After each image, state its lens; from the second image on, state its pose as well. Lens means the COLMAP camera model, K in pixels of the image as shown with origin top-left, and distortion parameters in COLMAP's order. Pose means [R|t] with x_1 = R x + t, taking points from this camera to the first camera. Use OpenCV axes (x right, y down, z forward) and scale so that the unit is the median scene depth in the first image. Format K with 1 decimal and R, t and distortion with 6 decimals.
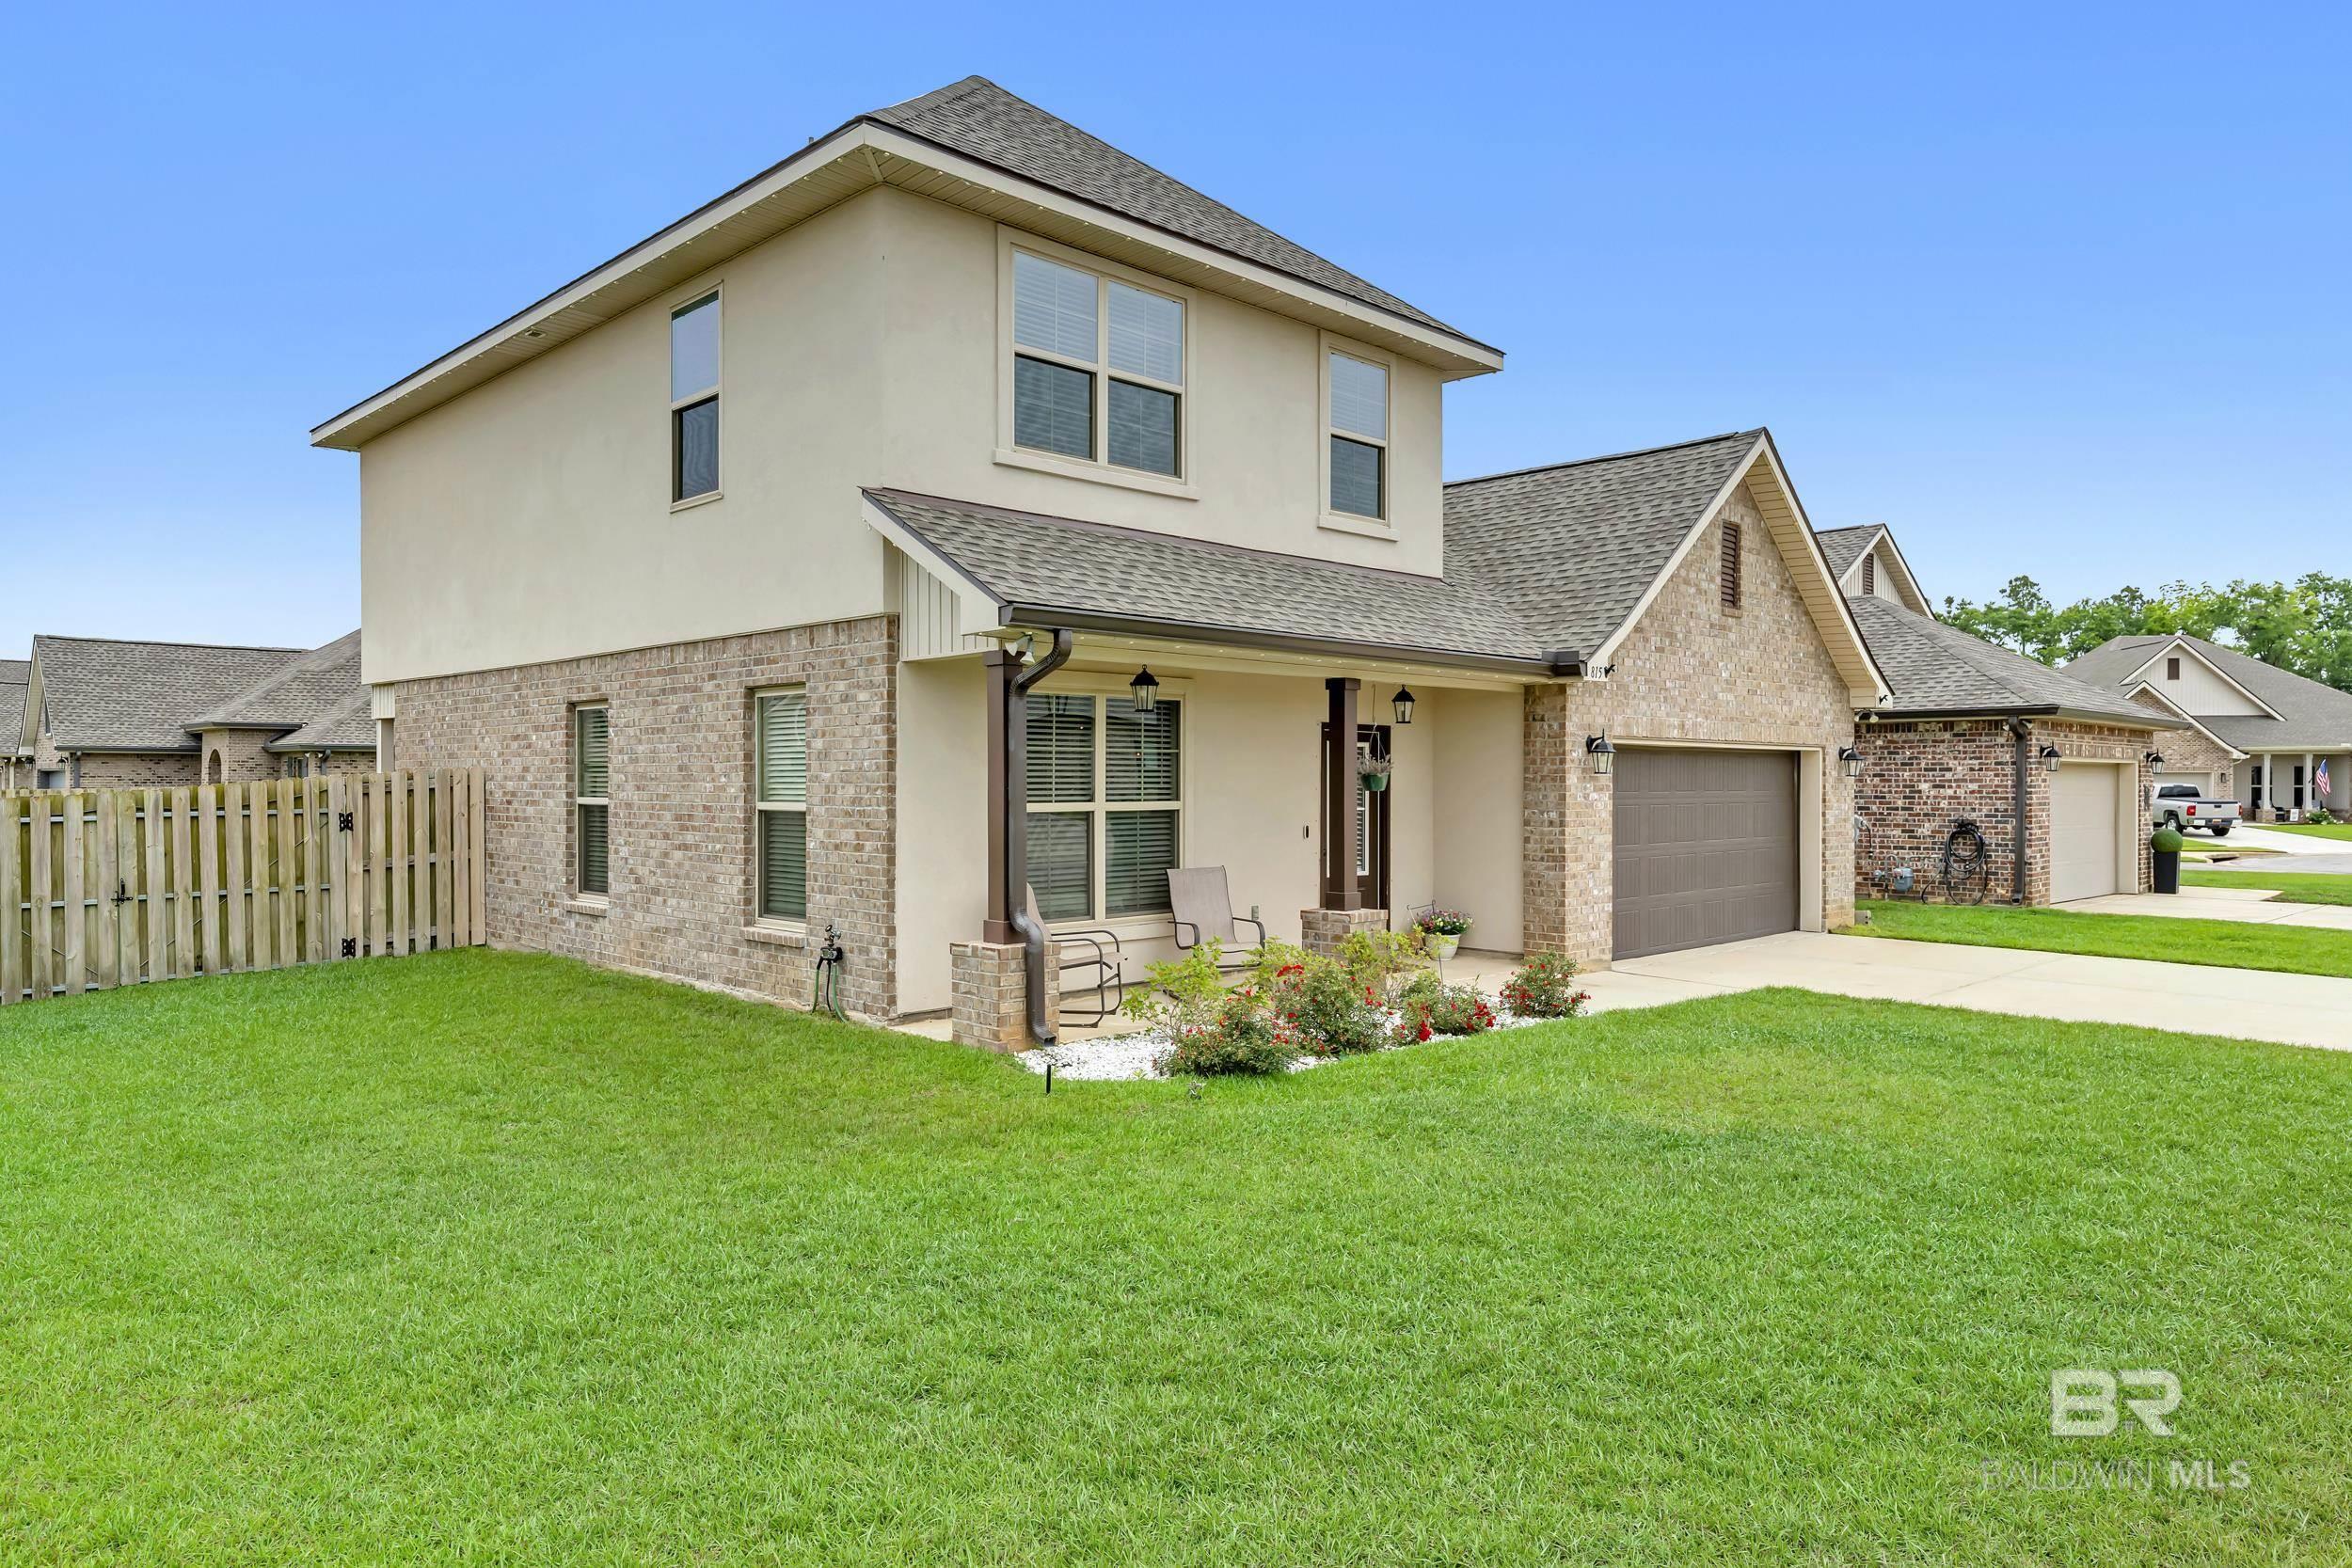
lens RADIAL K [[1485.2, 0, 1176.0], [0, 1485.2, 784.0], [0, 0, 1]] dist [-0.002485, -0.000268]
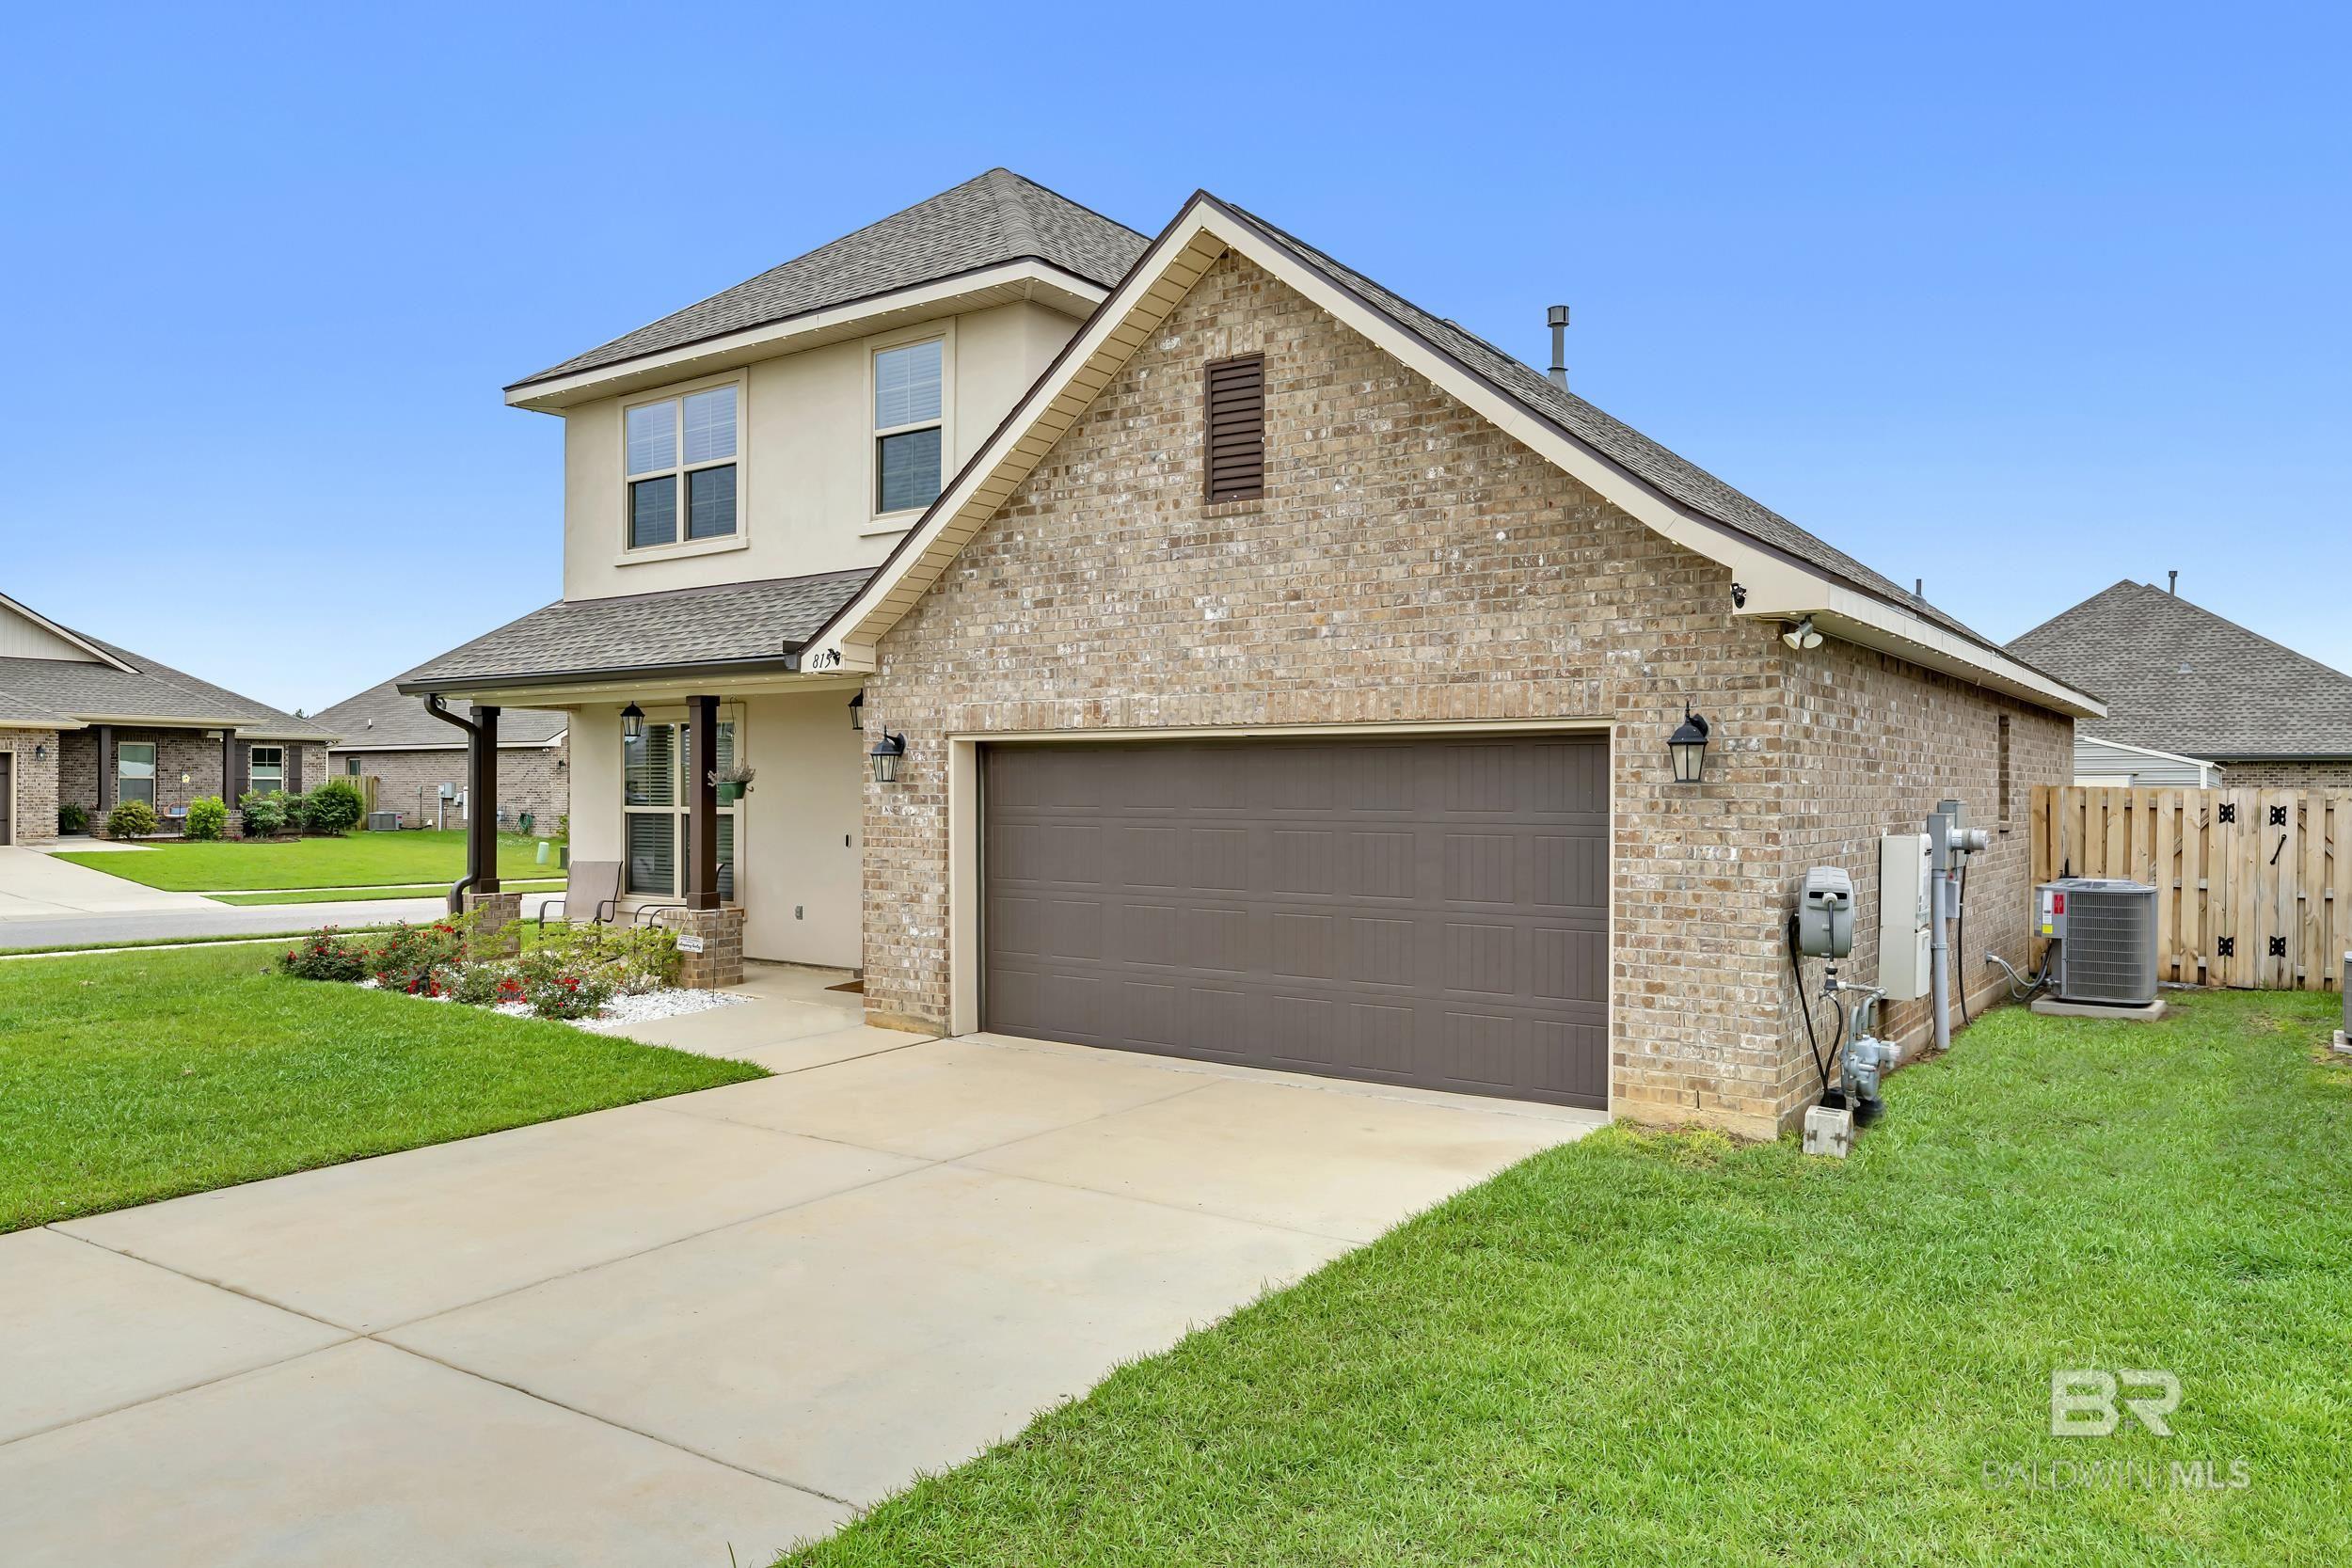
lens RADIAL K [[1567.3, 0, 1183.4], [0, 1567.3, 783.4], [0, 0, 1]] dist [-0.000763, -0.000214]
pose [[0.170105, -0.005205, -0.985412, 1.317106], [-0.005628, 0.999965, -0.006253, -0.001803], [0.985410, 0.006610, 0.170069, 1.164742]]
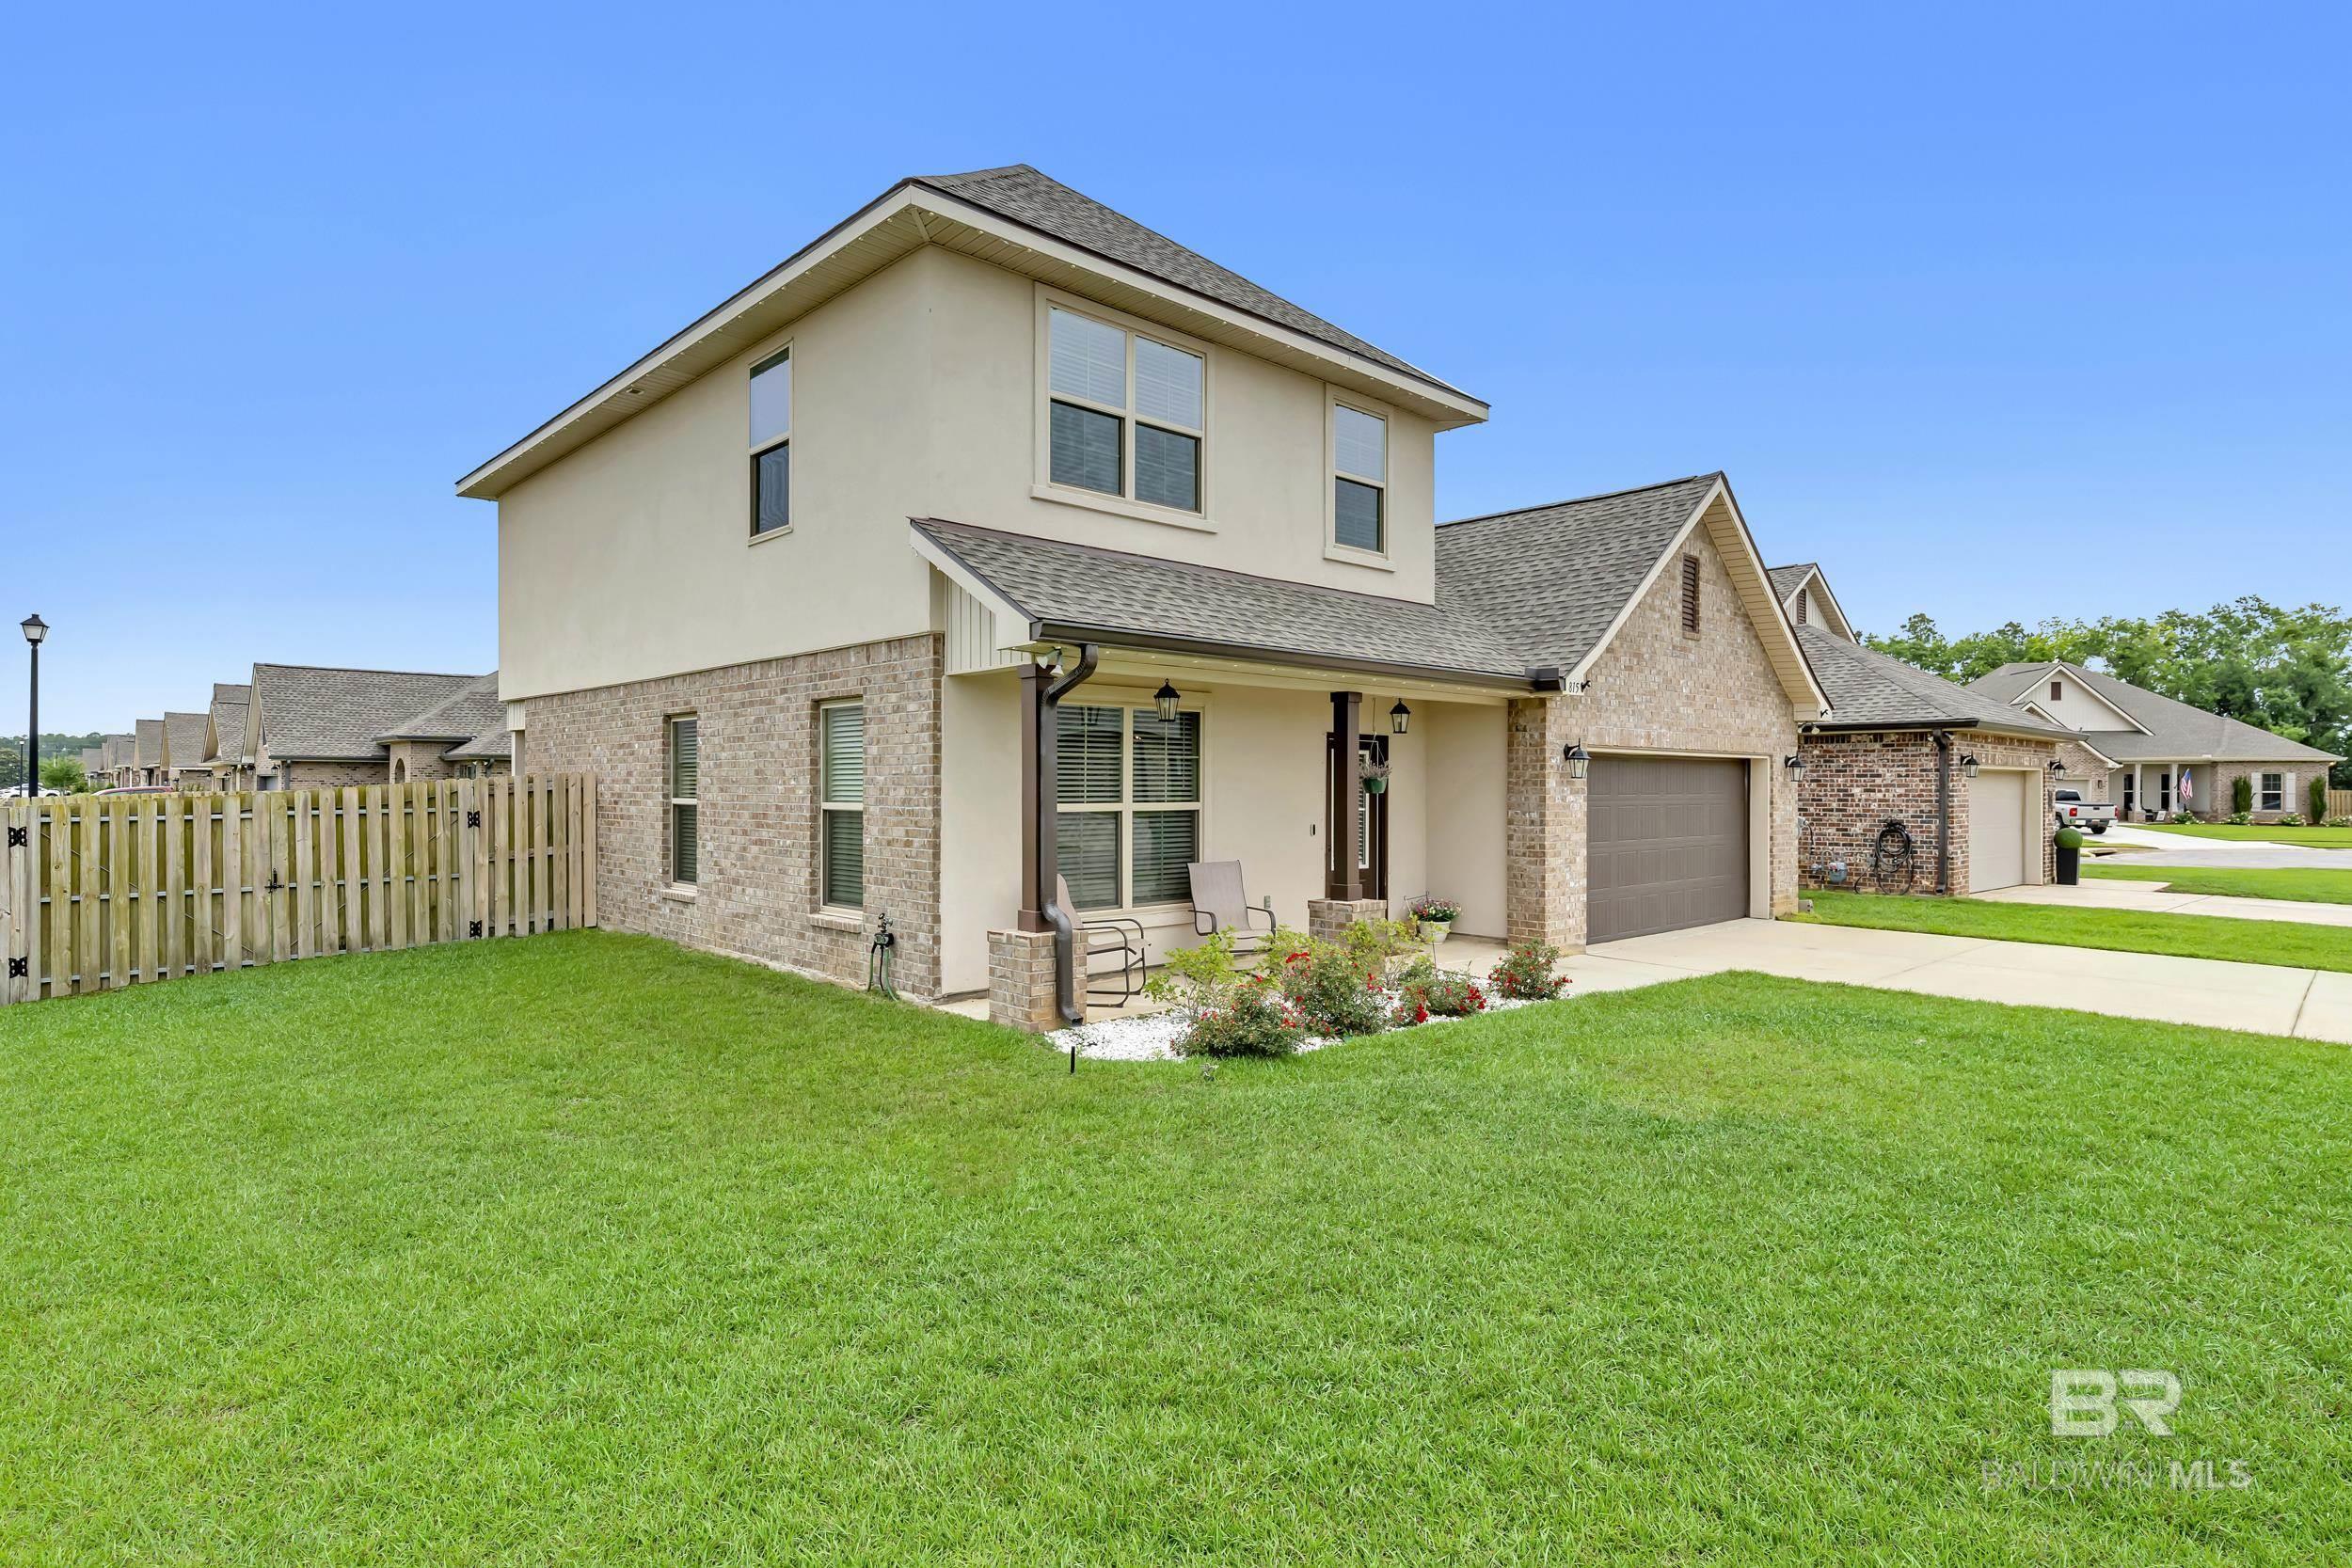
lens RADIAL K [[1227.3, 0, 1176.0], [0, 1227.3, 784.0], [0, 0, 1]] dist [-0.000039, 0.000081]
pose [[0.999706, 0.001133, -0.024216, 0.007277], [-0.001224, 0.999992, -0.003758, 0.001366], [0.024212, 0.003786, 0.999700, 0.078261]]
